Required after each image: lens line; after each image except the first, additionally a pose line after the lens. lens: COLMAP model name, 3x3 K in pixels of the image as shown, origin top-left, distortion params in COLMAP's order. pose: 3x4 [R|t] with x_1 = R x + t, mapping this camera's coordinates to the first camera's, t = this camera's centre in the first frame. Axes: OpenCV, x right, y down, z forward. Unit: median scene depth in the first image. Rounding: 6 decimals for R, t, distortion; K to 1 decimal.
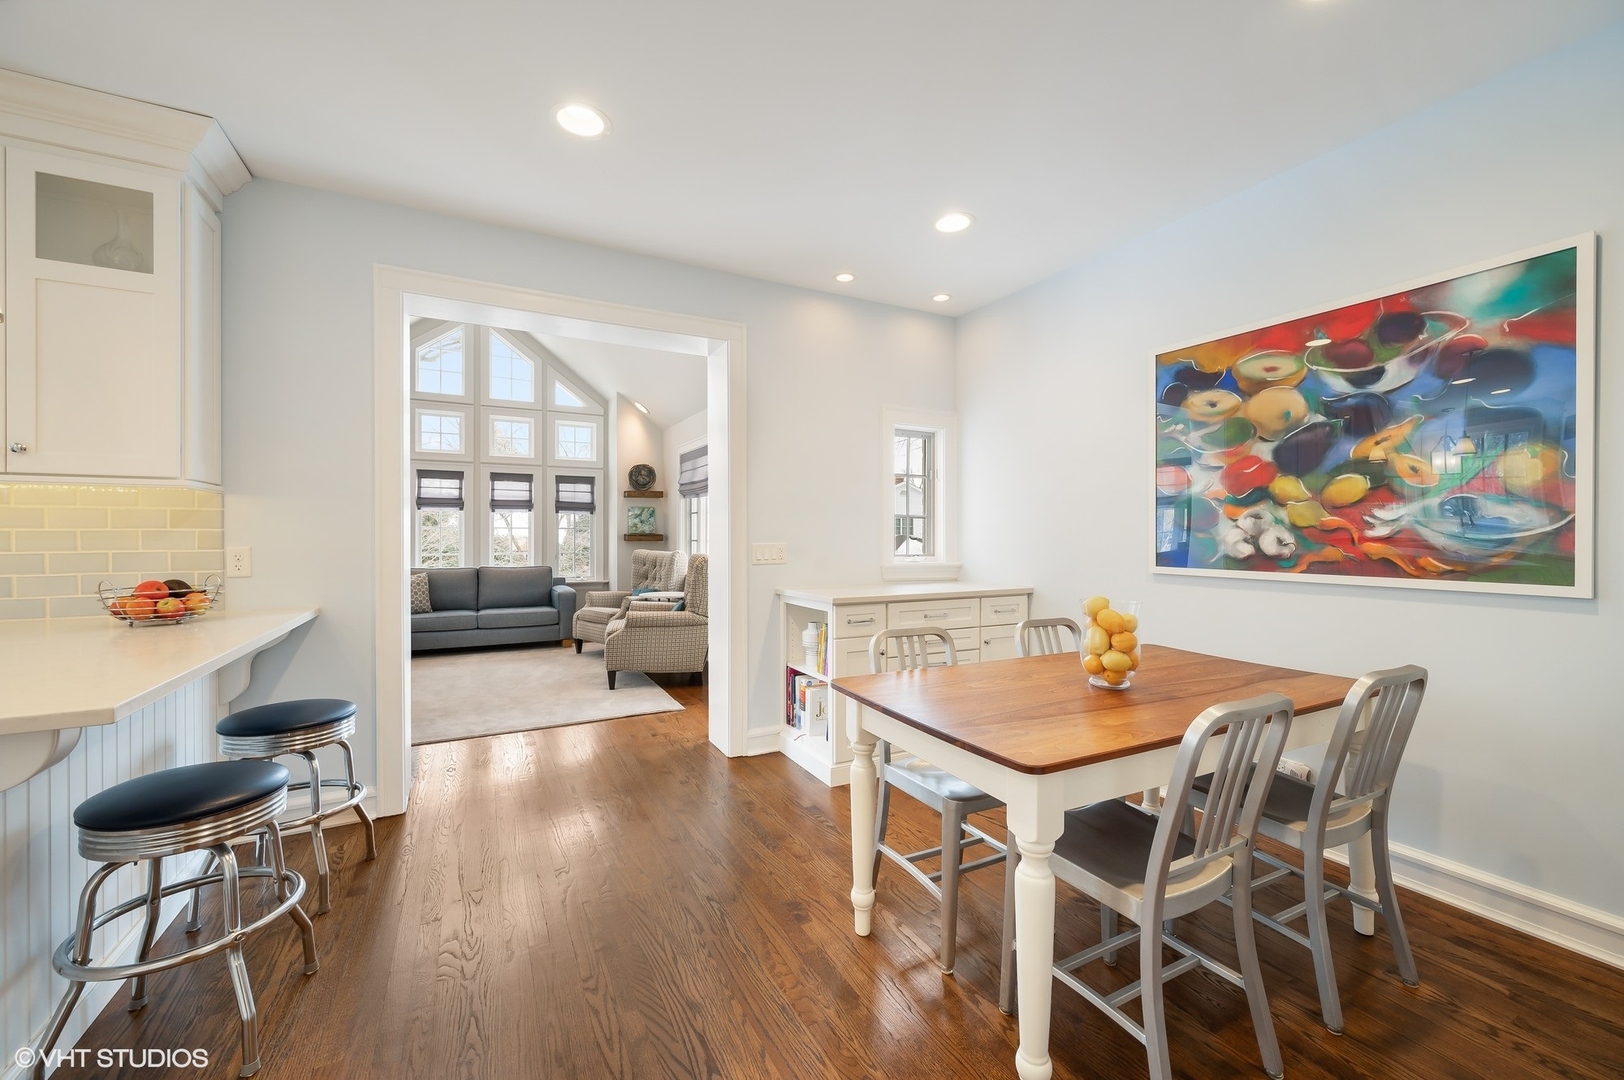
lens RADIAL K [[642.5, 0, 814.8], [0, 642.5, 536.3], [0, 0, 1]] dist [-0.005605, 0.001632]
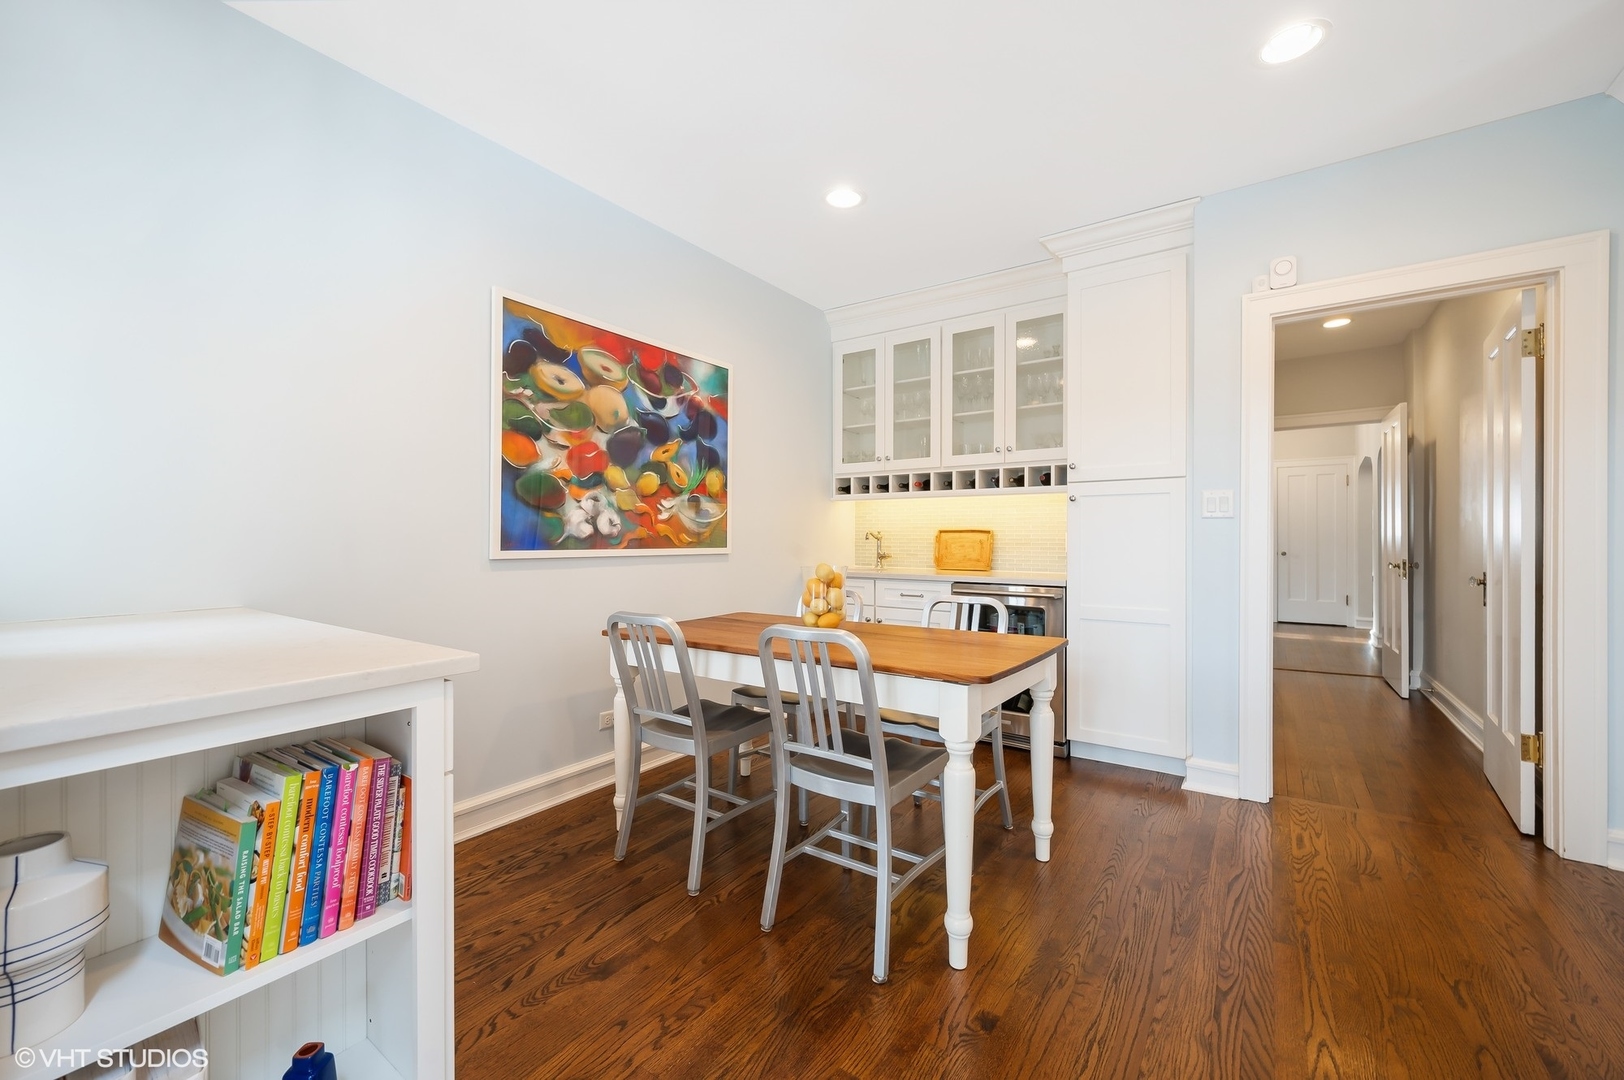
lens RADIAL K [[642.5, 0, 813.8], [0, 642.5, 537.5], [0, 0, 1]] dist [-0.005605, 0.001632]
pose [[-0.448339, -0.001249, 0.893863, -0.448224], [-0.001299, 0.999999, 0.000746, 0.032812], [-0.893863, -0.000826, -0.448340, 1.153400]]
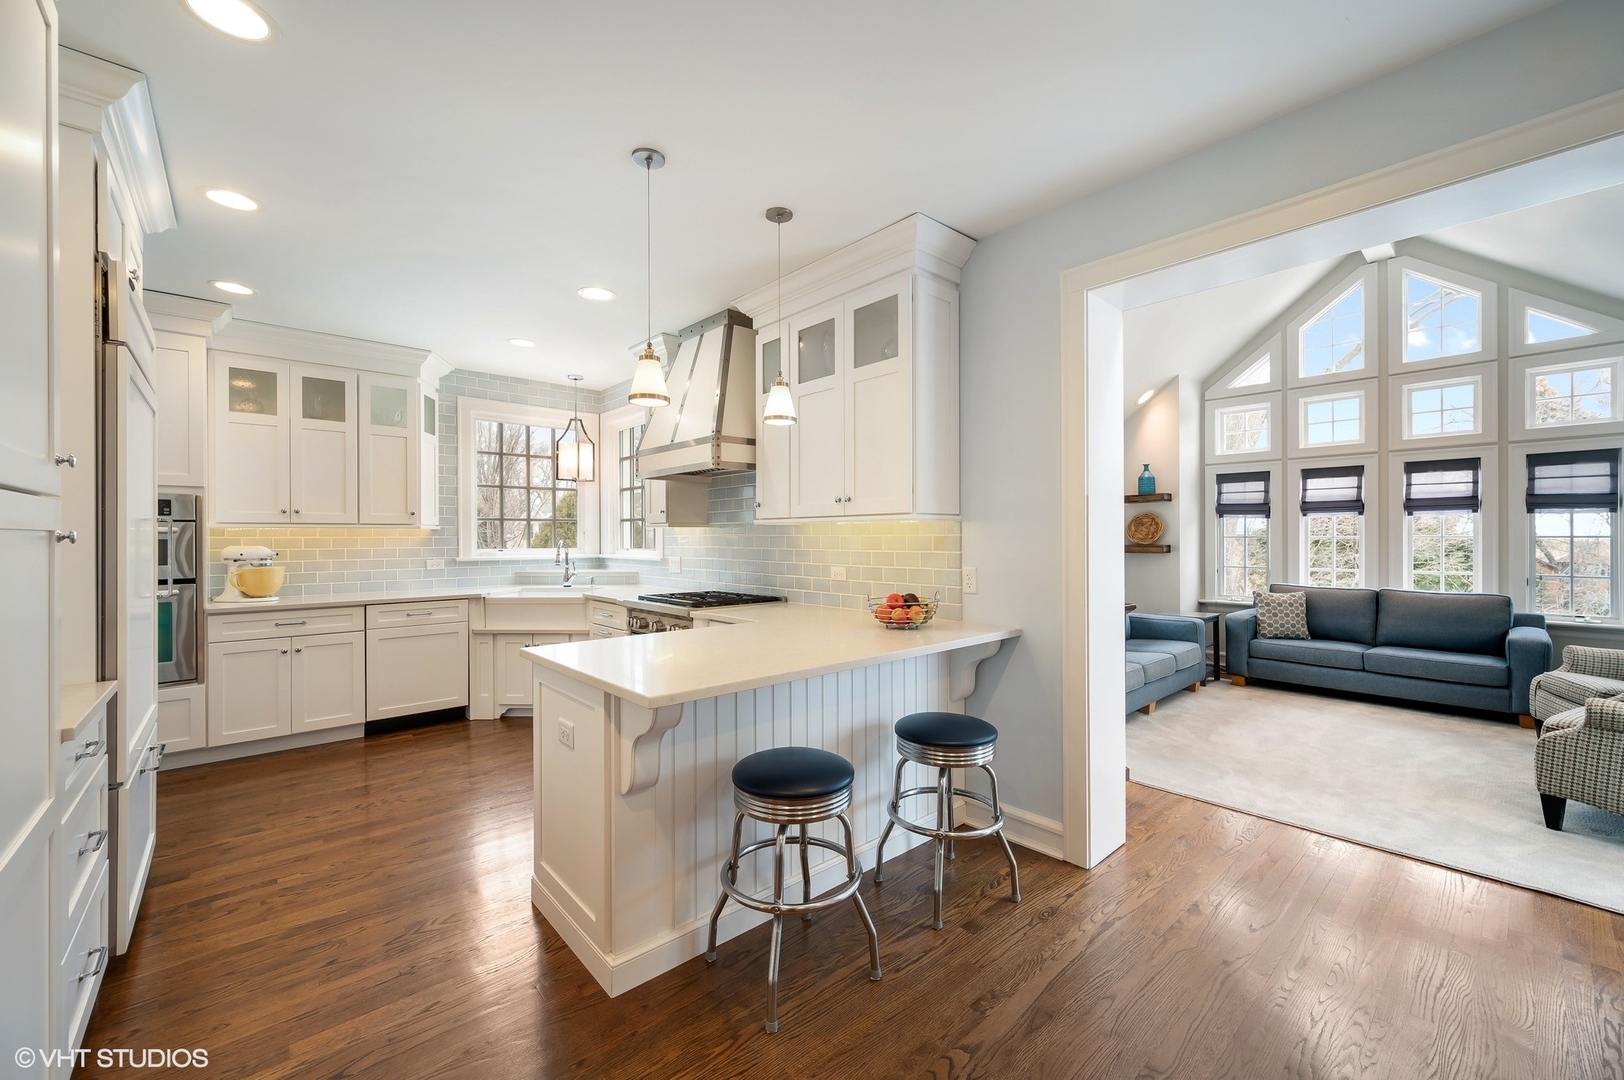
lens RADIAL K [[642.5, 0, 814.1], [0, 642.5, 537.1], [0, 0, 1]] dist [-0.005605, 0.001632]
pose [[0.233502, -0.003269, -0.972351, 0.149423], [0.002410, 0.999993, -0.002783, -0.033473], [0.972353, -0.001694, 0.233509, 0.430092]]
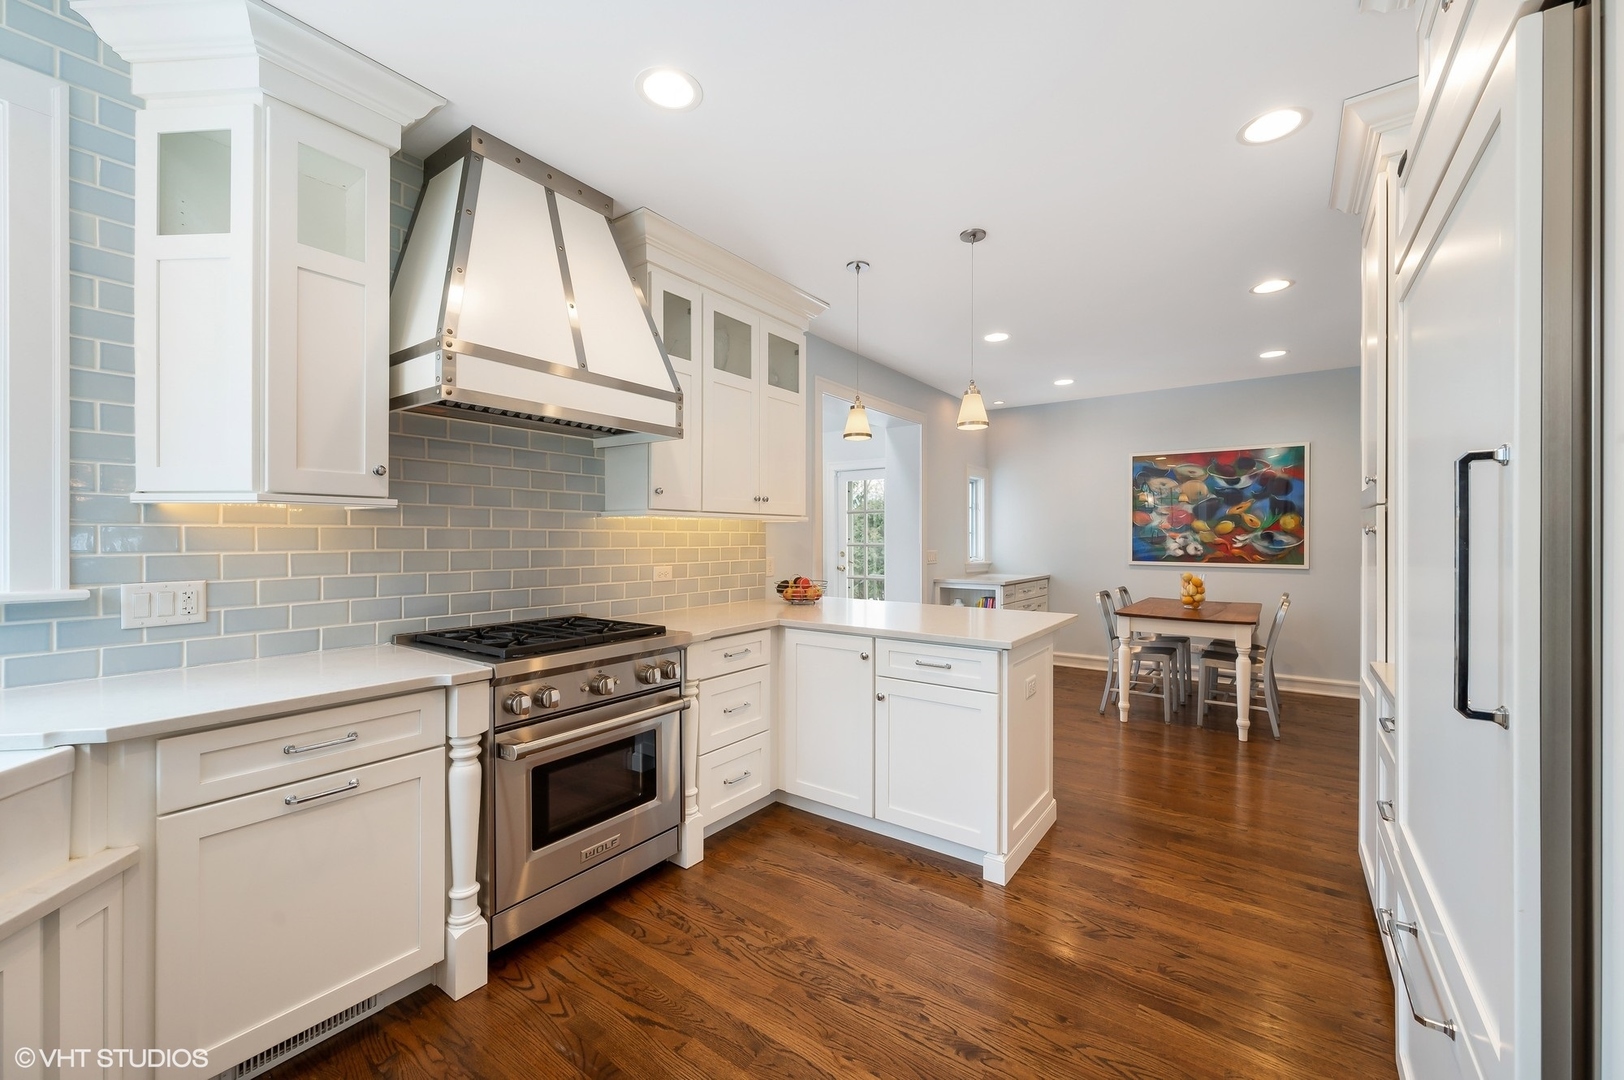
lens RADIAL K [[642.5, 0, 812.5], [0, 642.5, 535.6], [0, 0, 1]] dist [-0.005605, 0.001632]
pose [[0.900456, 0.002449, 0.434941, -1.433280], [-0.001754, 0.999996, -0.001999, -0.030499], [-0.434944, 0.001037, 0.900457, -0.436411]]
